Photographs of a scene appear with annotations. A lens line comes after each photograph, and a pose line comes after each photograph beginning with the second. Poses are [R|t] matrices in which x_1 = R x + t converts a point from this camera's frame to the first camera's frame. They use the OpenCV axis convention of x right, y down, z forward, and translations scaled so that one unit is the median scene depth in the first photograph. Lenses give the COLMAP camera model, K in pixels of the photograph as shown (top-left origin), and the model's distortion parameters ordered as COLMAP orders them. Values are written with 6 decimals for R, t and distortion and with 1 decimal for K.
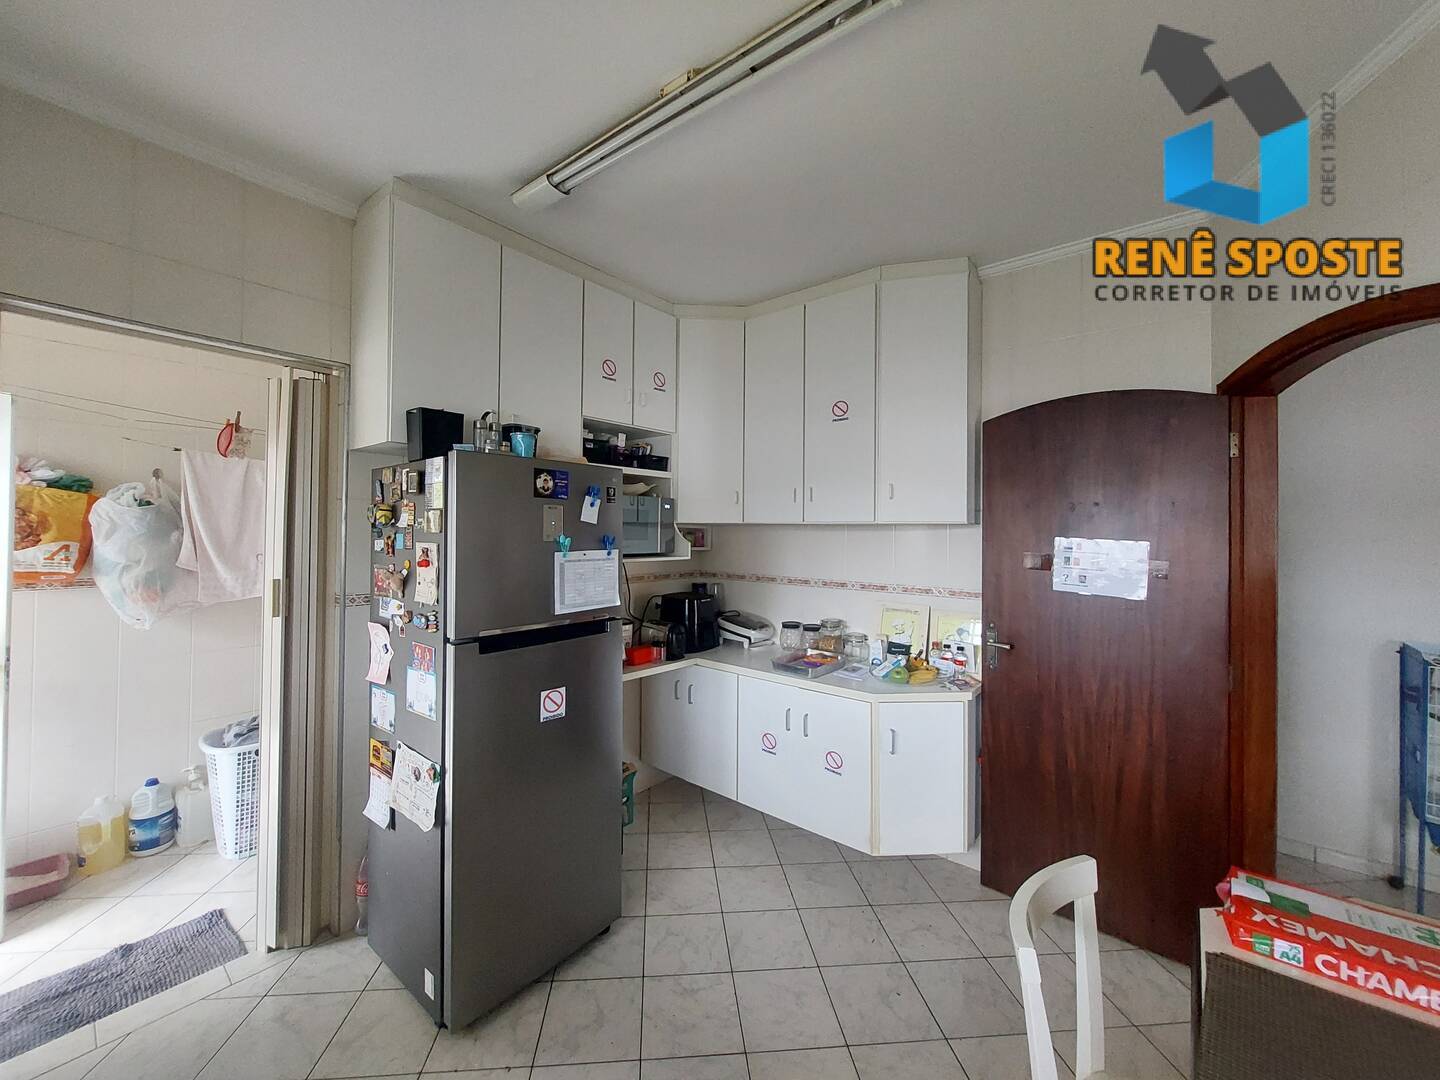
lens RADIAL K [[575.7, 0, 711.2], [0, 575.7, 530.0], [0, 0, 1]] dist [0.000429, 0.000031]
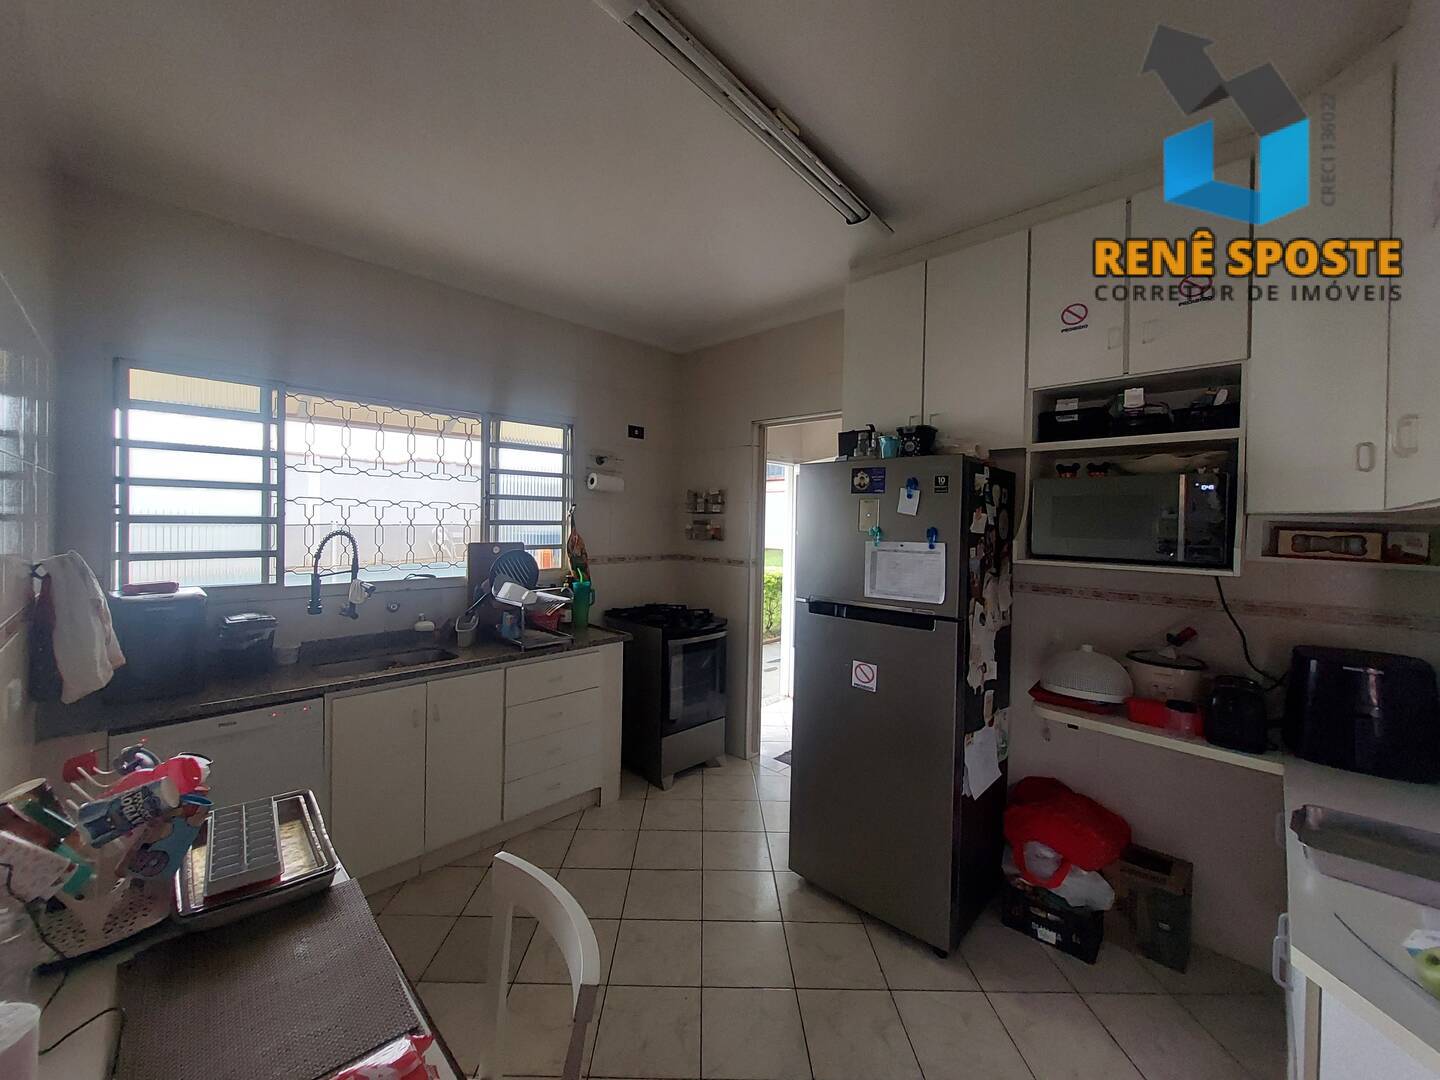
lens RADIAL K [[575.7, 0, 711.1], [0, 575.7, 534.2], [0, 0, 1]] dist [0.000429, 0.000031]
pose [[-0.101701, 0.006703, -0.994792, 0.843515], [-0.020460, 0.999752, 0.008828, 0.021059], [0.994605, 0.021251, -0.101538, 0.782003]]
